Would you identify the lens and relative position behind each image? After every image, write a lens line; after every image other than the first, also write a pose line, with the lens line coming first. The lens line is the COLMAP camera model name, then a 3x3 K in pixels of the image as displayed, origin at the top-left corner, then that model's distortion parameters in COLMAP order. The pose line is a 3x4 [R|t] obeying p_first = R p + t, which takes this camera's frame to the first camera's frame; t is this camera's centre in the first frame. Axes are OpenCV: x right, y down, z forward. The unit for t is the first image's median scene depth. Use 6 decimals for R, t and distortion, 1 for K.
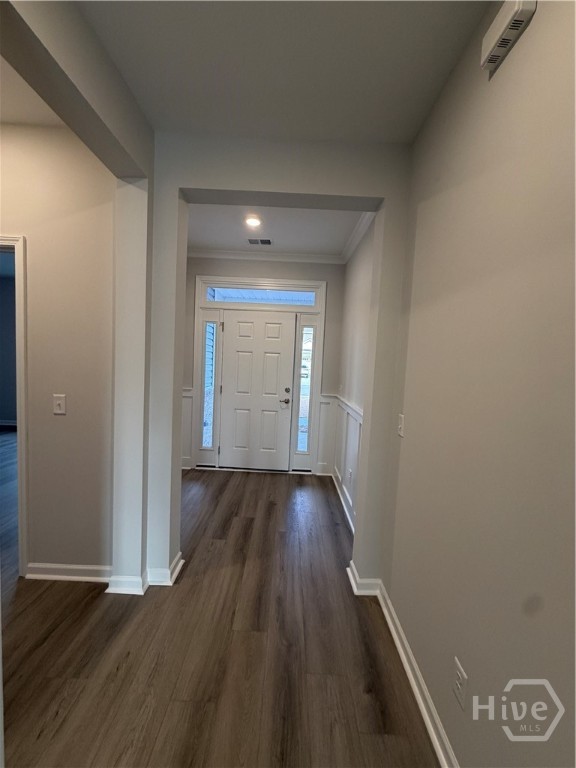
lens RADIAL K [[305.1, 0, 288.0], [0, 305.1, 384.0], [0, 0, 1]] dist [0.007131, 0.000104]
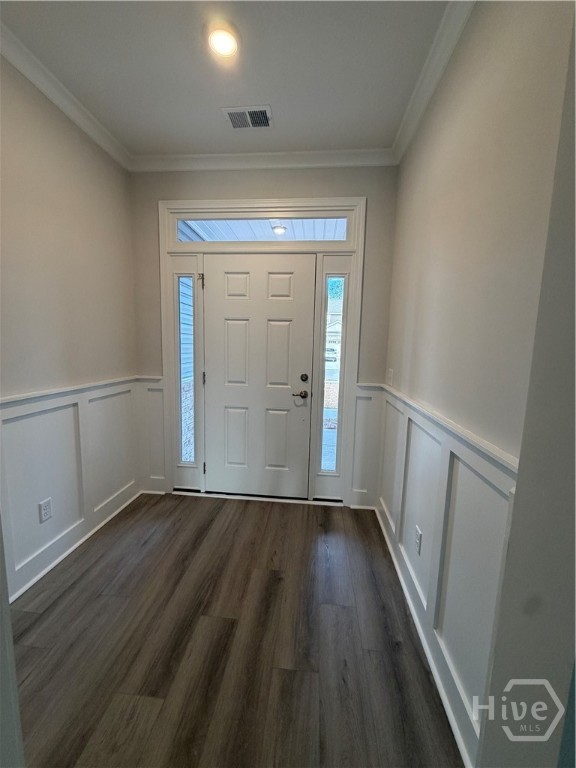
lens RADIAL K [[305.1, 0, 288.0], [0, 305.1, 384.0], [0, 0, 1]] dist [0.007131, 0.000104]
pose [[0.995681, -0.011399, -0.092142, 0.023945], [0.016178, 0.998553, 0.051284, -0.000593], [0.091424, -0.052553, 0.994424, 0.364341]]
